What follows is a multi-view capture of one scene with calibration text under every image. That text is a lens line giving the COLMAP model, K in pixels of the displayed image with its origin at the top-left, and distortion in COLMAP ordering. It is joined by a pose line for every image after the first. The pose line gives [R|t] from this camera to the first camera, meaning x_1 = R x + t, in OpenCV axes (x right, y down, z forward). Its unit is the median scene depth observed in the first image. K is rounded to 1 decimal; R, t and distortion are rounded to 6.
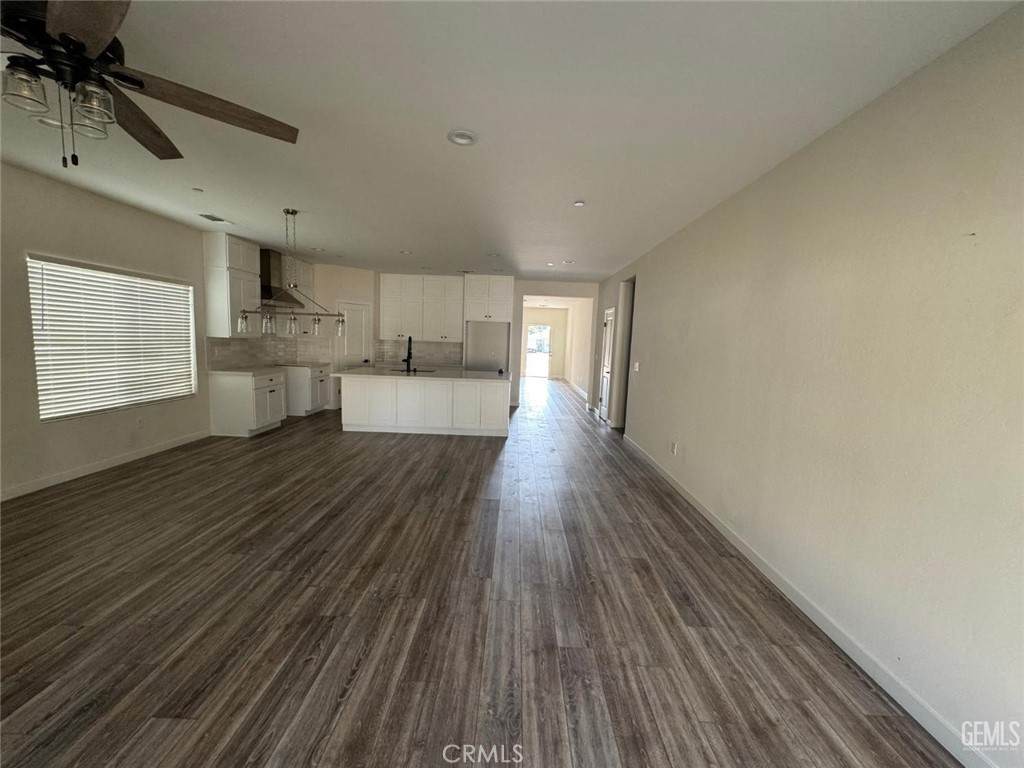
lens RADIAL K [[408.5, 0, 509.9], [0, 408.5, 382.2], [0, 0, 1]] dist [0.003610, -0.000076]
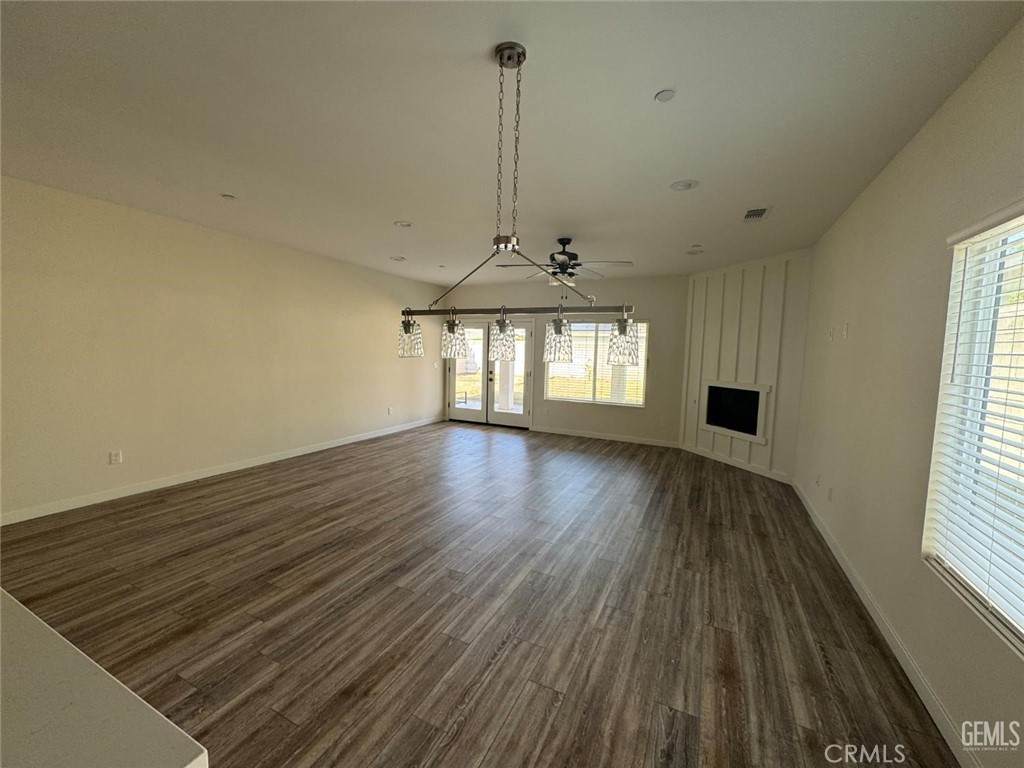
lens RADIAL K [[408.5, 0, 512.7], [0, 408.5, 383.8], [0, 0, 1]] dist [0.003610, -0.000076]
pose [[-0.903750, -0.095573, 0.417256, -0.587466], [-0.014768, 0.981138, 0.192744, -0.143117], [-0.427807, 0.168030, -0.888114, 1.125142]]
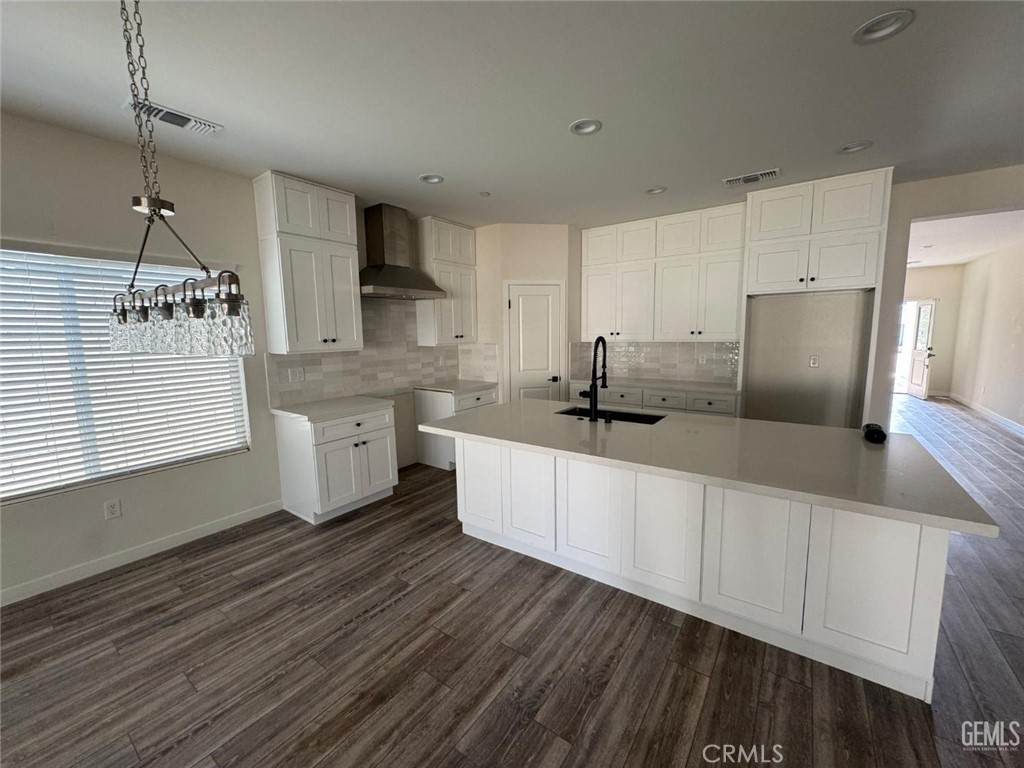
lens RADIAL K [[408.5, 0, 508.9], [0, 408.5, 379.4], [0, 0, 1]] dist [0.003610, -0.000076]
pose [[0.815159, 0.015298, -0.579035, -0.091922], [-0.015019, 0.999873, 0.005273, -0.082618], [0.579042, 0.004398, 0.815286, 0.729160]]
